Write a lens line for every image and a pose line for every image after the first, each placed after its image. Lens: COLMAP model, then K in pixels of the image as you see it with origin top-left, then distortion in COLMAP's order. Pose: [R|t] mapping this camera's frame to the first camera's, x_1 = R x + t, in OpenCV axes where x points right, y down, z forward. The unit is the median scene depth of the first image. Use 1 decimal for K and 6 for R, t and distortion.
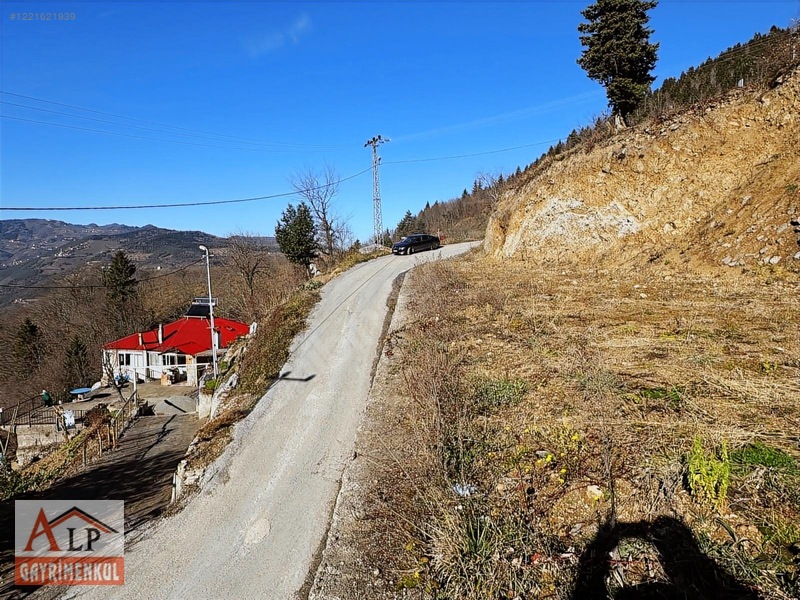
lens RADIAL K [[500.8, 0, 400.0], [0, 500.8, 300.0], [0, 0, 1]] dist [-0.002763, -0.001076]
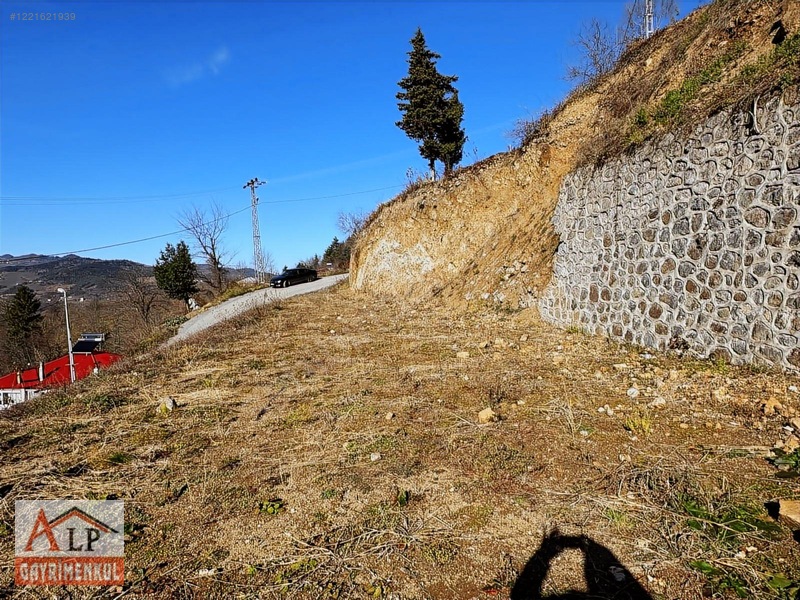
lens RADIAL K [[500.8, 0, 400.0], [0, 500.8, 300.0], [0, 0, 1]] dist [-0.002763, -0.001076]
pose [[0.993309, -0.030281, 0.111446, 0.144758], [0.035290, 0.998441, -0.043249, -0.008100], [-0.109963, 0.046893, 0.992829, -0.099064]]
